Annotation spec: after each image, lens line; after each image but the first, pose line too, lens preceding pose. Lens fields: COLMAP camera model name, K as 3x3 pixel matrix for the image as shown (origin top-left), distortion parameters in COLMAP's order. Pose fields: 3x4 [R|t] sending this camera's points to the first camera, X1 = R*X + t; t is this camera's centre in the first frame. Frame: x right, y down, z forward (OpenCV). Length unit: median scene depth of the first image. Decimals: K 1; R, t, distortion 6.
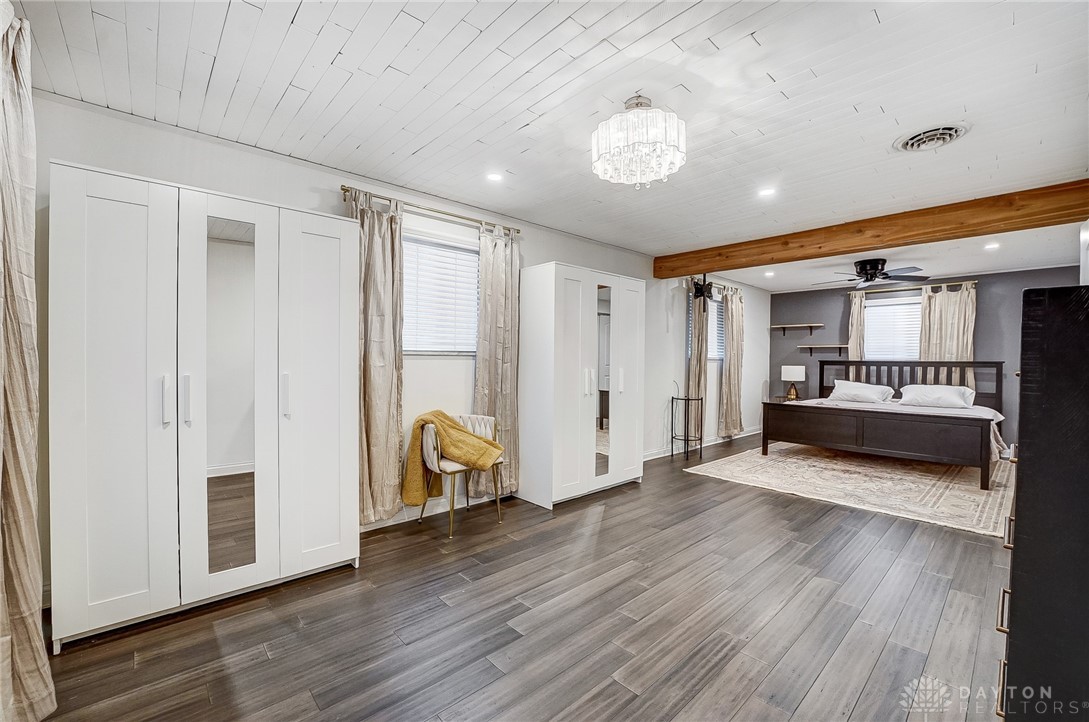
lens RADIAL K [[444.6, 0, 542.0], [0, 444.6, 361.0], [0, 0, 1]] dist [-0.026126, 0.000255]
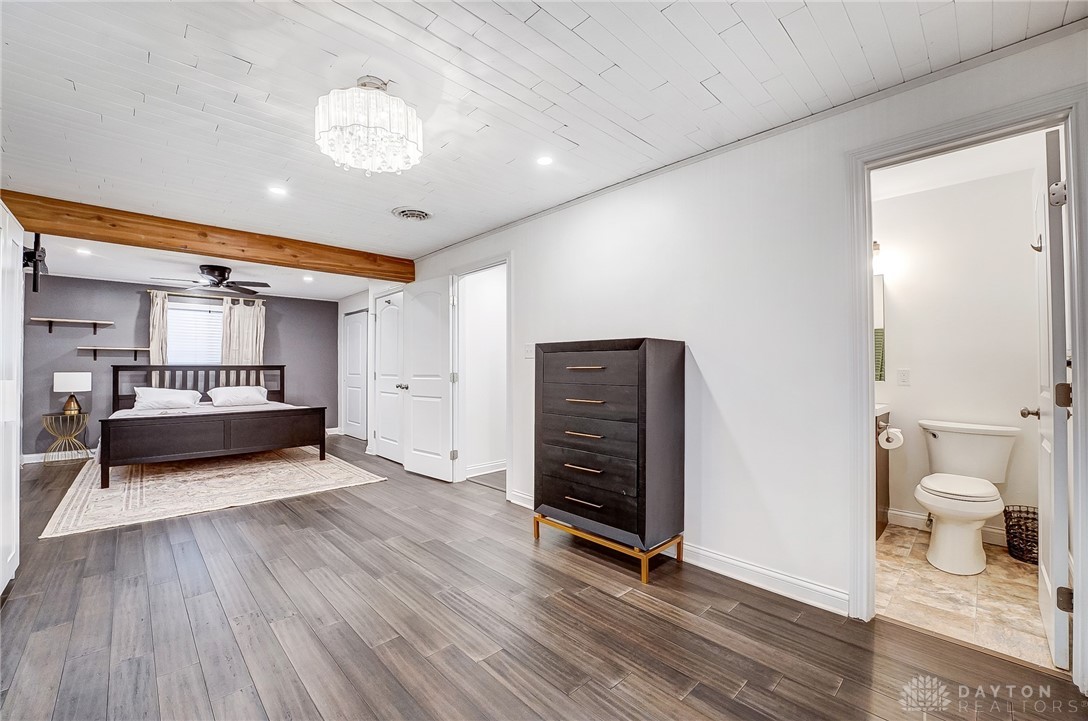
lens RADIAL K [[437.6, 0, 544.0], [0, 437.6, 360.5], [0, 0, 1]] dist [-0.026117, -0.000223]
pose [[-0.022071, 0.007020, 0.999732, -0.230562], [0.005979, 0.999958, -0.006890, 0.000212], [-0.999739, 0.005825, -0.022112, 0.222178]]
